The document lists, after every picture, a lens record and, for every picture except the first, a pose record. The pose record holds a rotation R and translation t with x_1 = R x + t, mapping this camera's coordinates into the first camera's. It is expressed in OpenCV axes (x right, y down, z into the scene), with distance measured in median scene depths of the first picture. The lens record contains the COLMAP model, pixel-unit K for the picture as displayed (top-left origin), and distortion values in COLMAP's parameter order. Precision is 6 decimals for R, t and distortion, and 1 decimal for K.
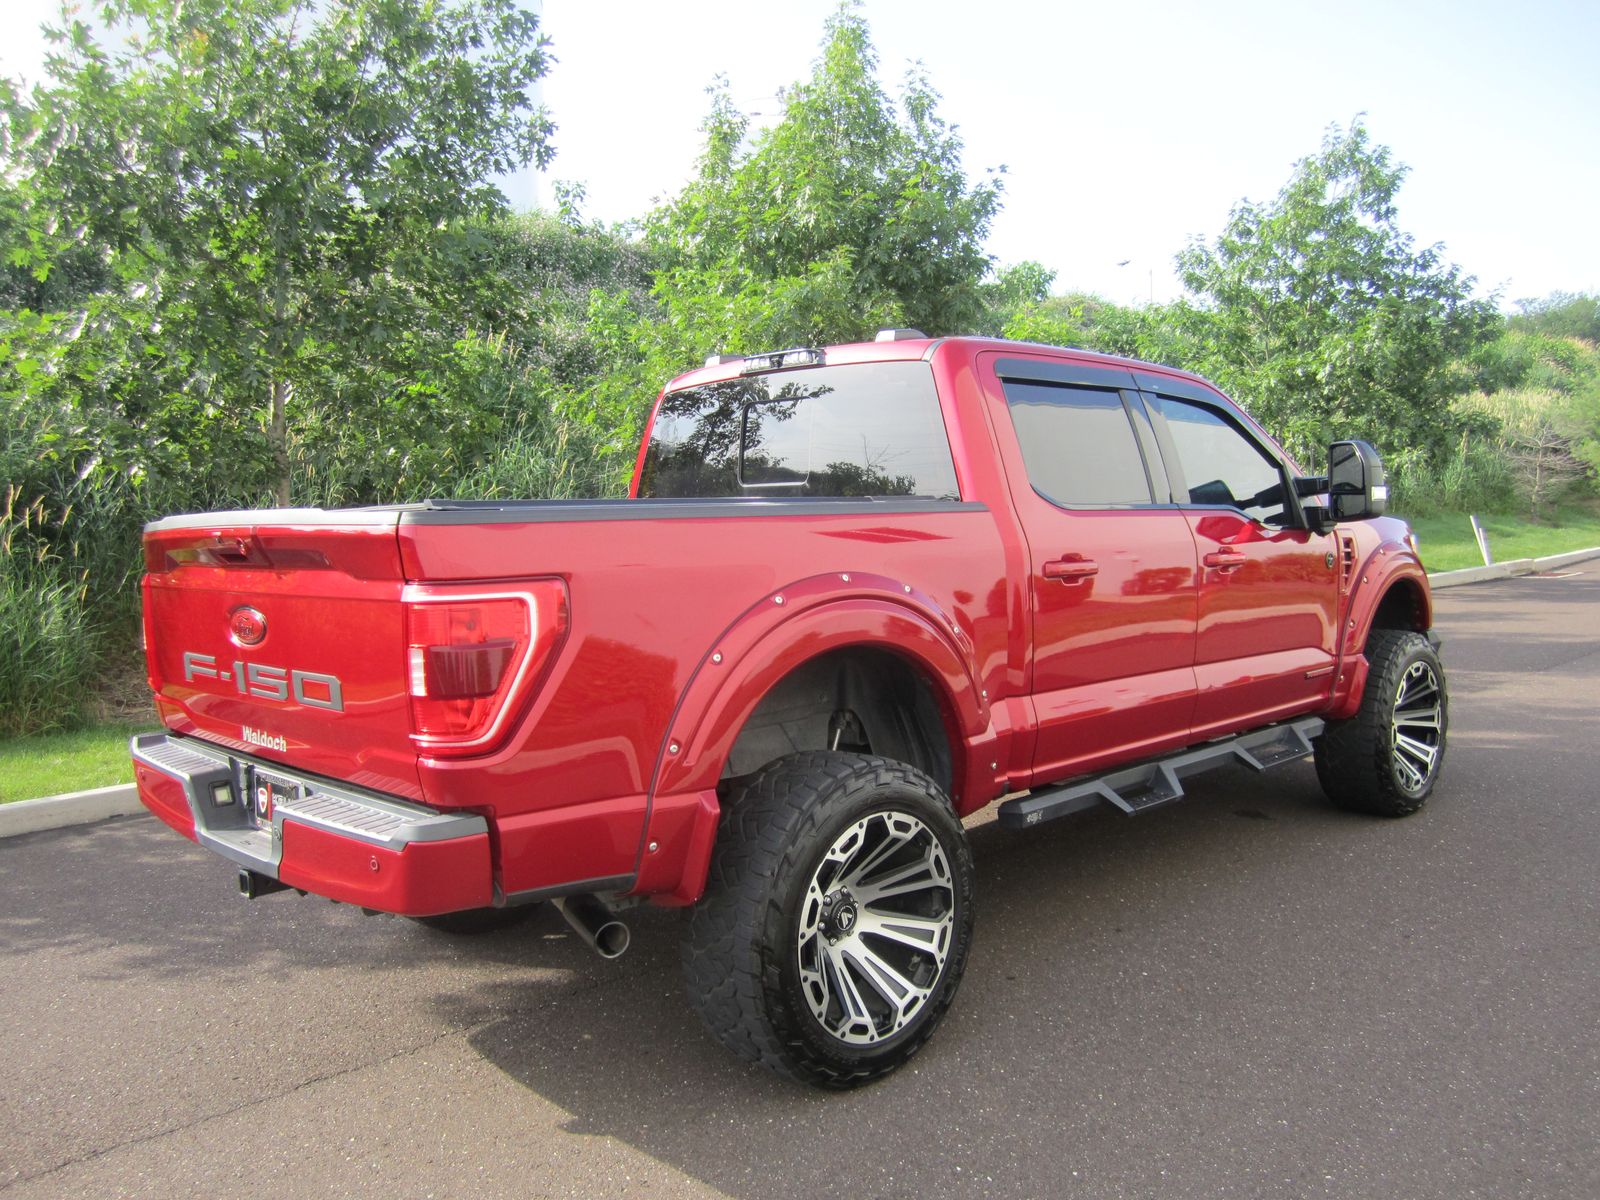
lens RADIAL K [[1321.0, 0, 805.7], [0, 1321.0, 620.5], [0, 0, 1]] dist [-0.063613, 0.024298]
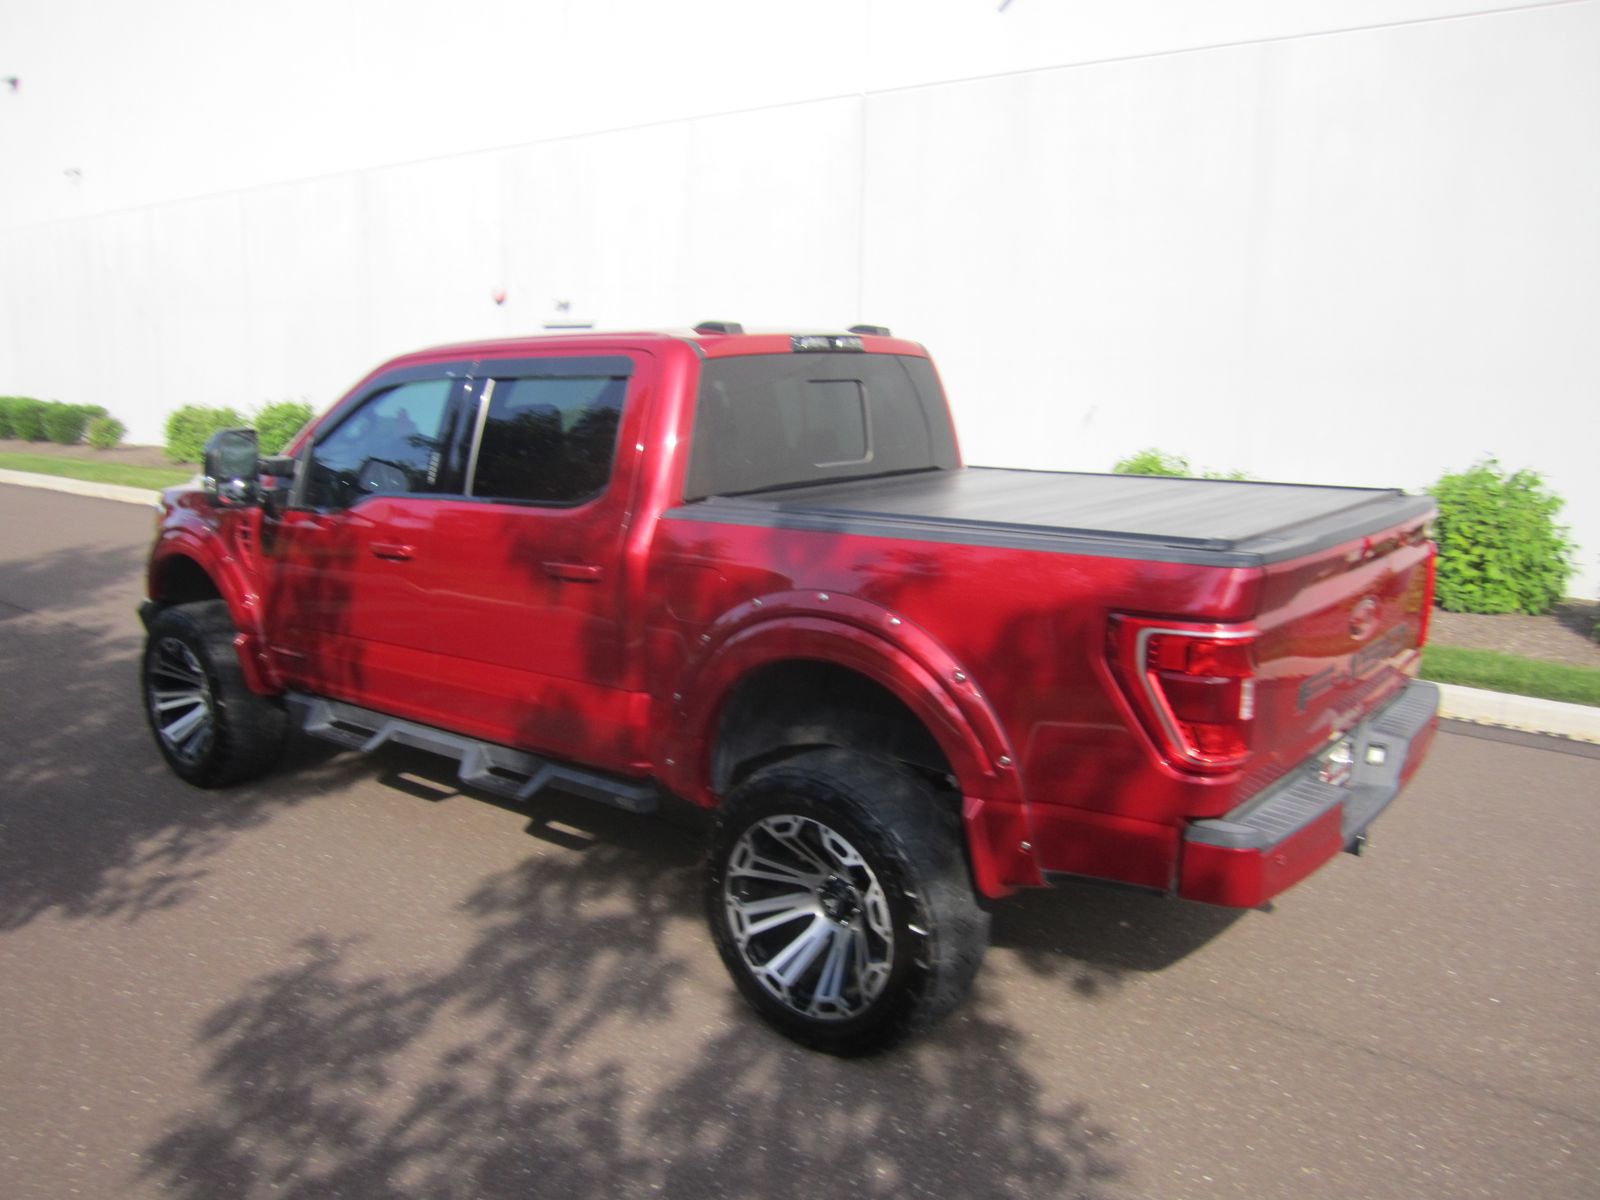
lens RADIAL K [[1321.0, 0, 805.5], [0, 1321.0, 626.5], [0, 0, 1]] dist [-0.063613, 0.024298]
pose [[-0.115686, -0.176196, 0.977534, -1.192143], [0.093271, 0.977866, 0.187294, -0.196527], [-0.988897, 0.112843, -0.096691, 1.286224]]
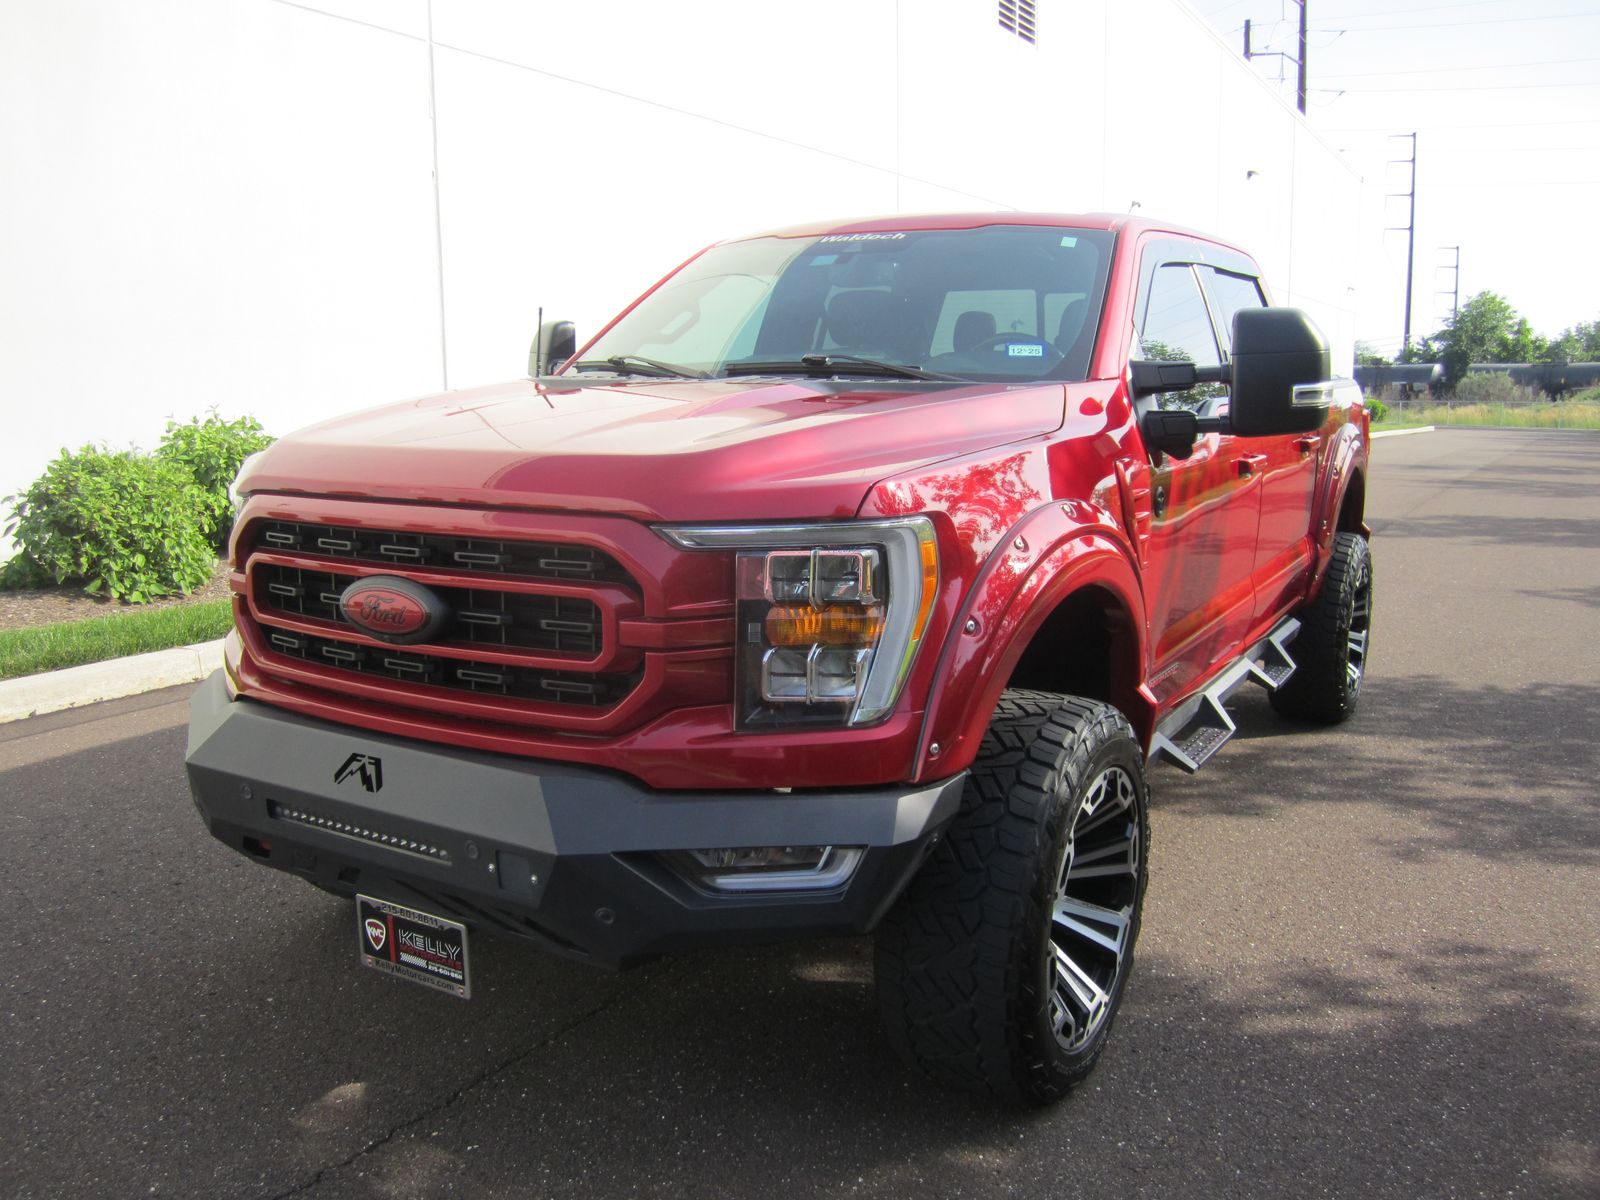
lens RADIAL K [[1321.0, 0, 805.0], [0, 1321.0, 627.1], [0, 0, 1]] dist [-0.063613, 0.024298]
pose [[-0.967197, 0.062782, -0.246147, 0.601211], [-0.008678, 0.960247, 0.279018, -0.230194], [0.253879, 0.272001, -0.928203, 2.412963]]
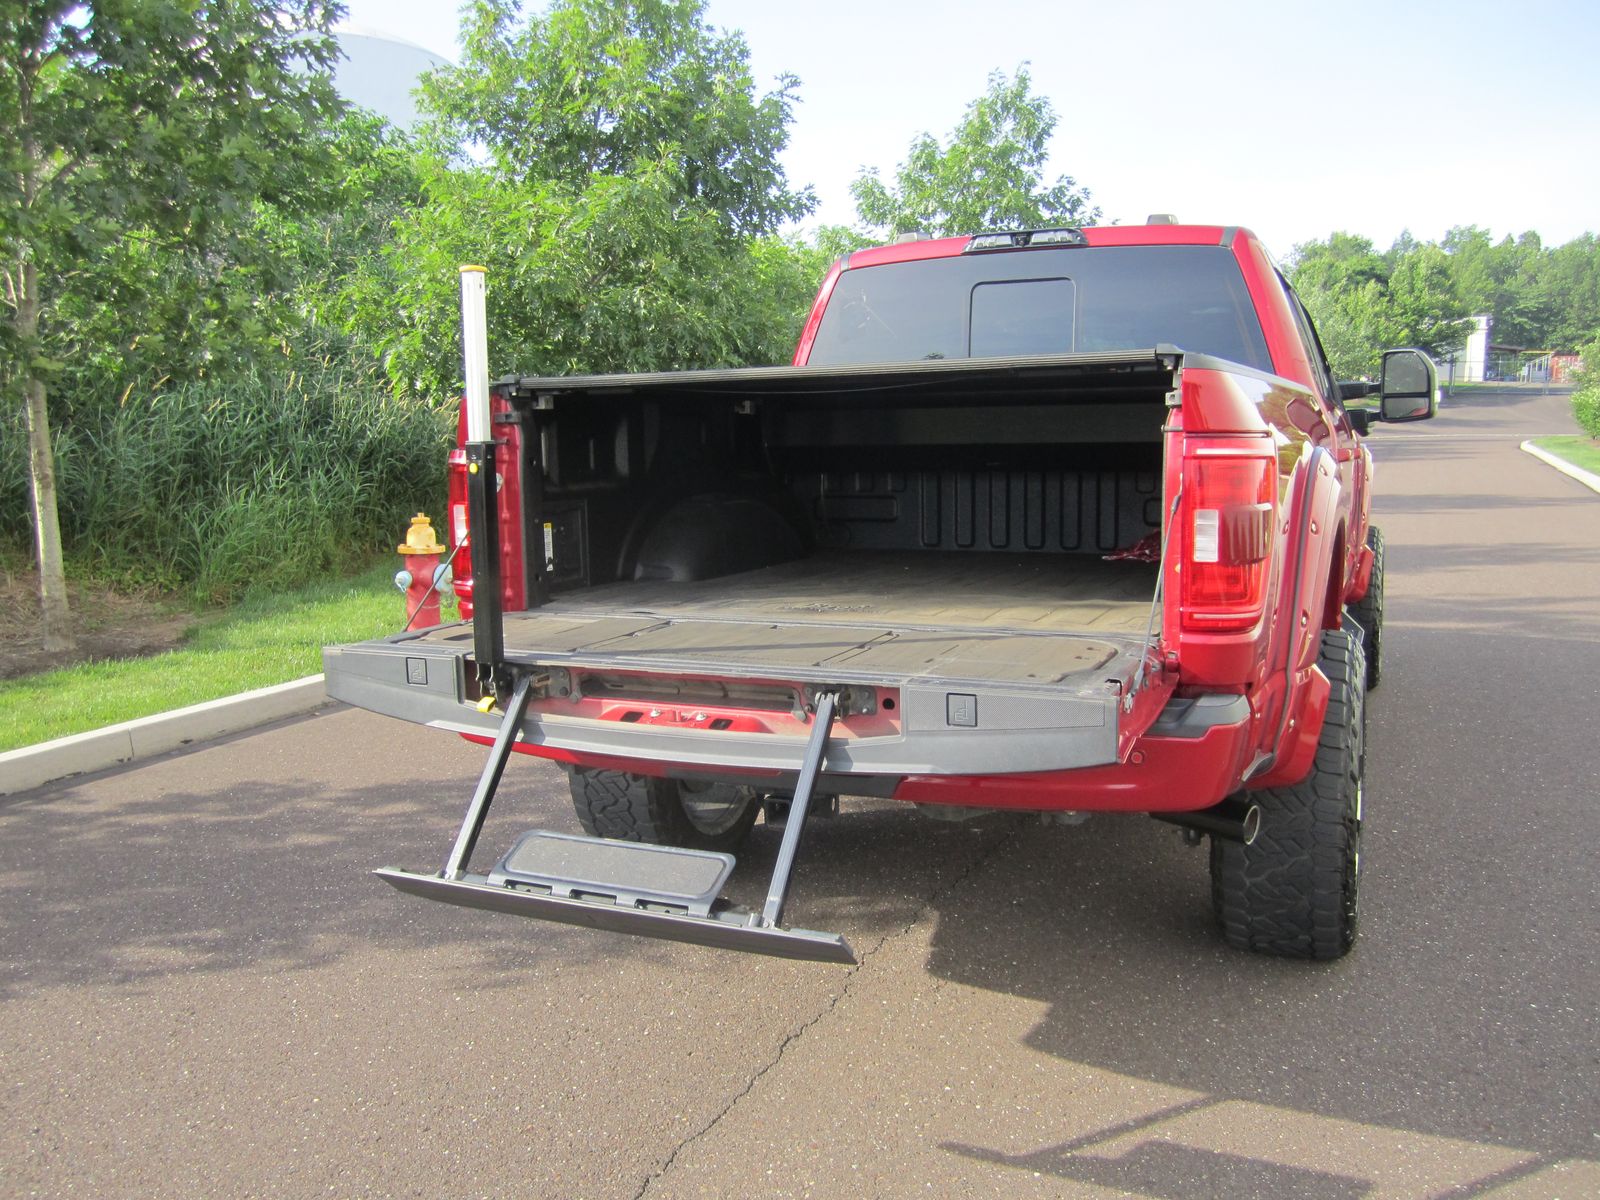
lens RADIAL K [[1321.0, 0, 792.0], [0, 1321.0, 624.0], [0, 0, 1]] dist [-0.063613, 0.024298]
pose [[0.937492, -0.041623, 0.345508, -0.579878], [0.024654, 0.998271, 0.053366, 0.030035], [-0.347132, -0.041512, 0.936897, 0.177099]]
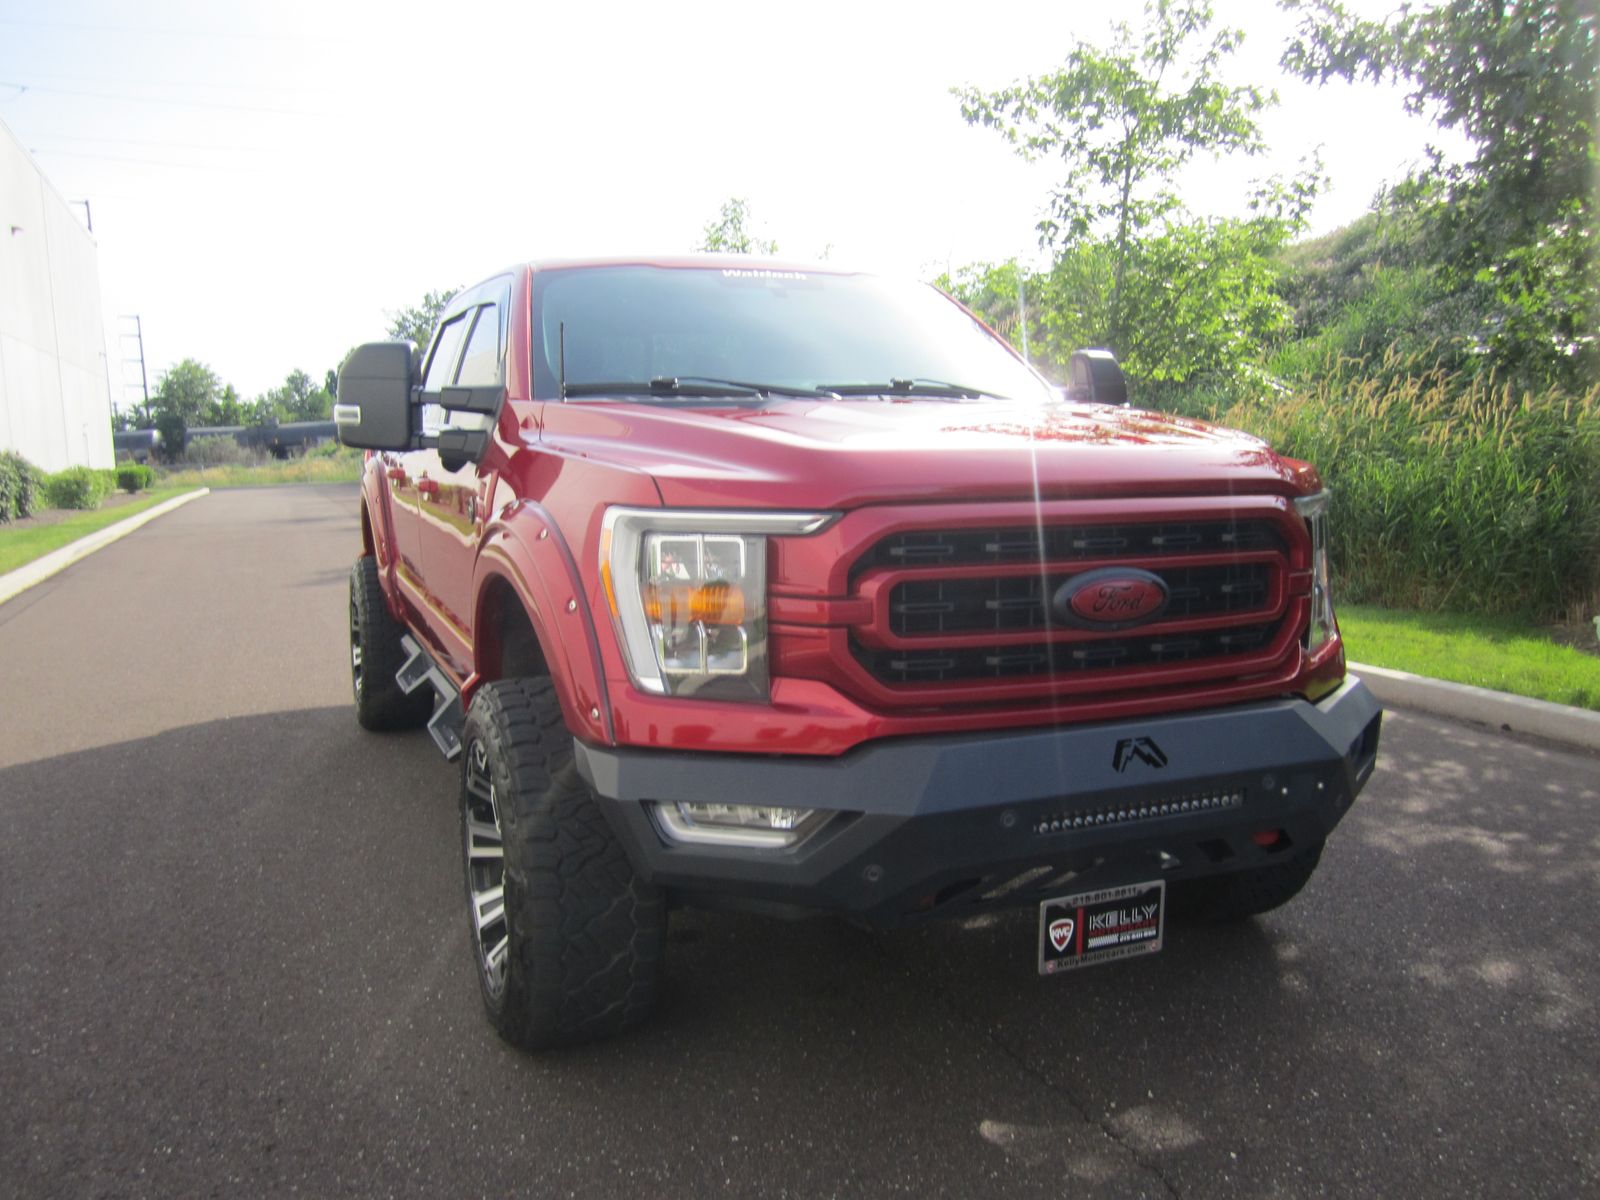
lens RADIAL K [[1321.0, 0, 797.1], [0, 1321.0, 625.6], [0, 0, 1]] dist [-0.063613, 0.024298]
pose [[-0.373703, 0.156318, -0.914282, 1.274484], [-0.063526, 0.979069, 0.193360, -0.168549], [0.925370, 0.130340, -0.355951, 1.890139]]
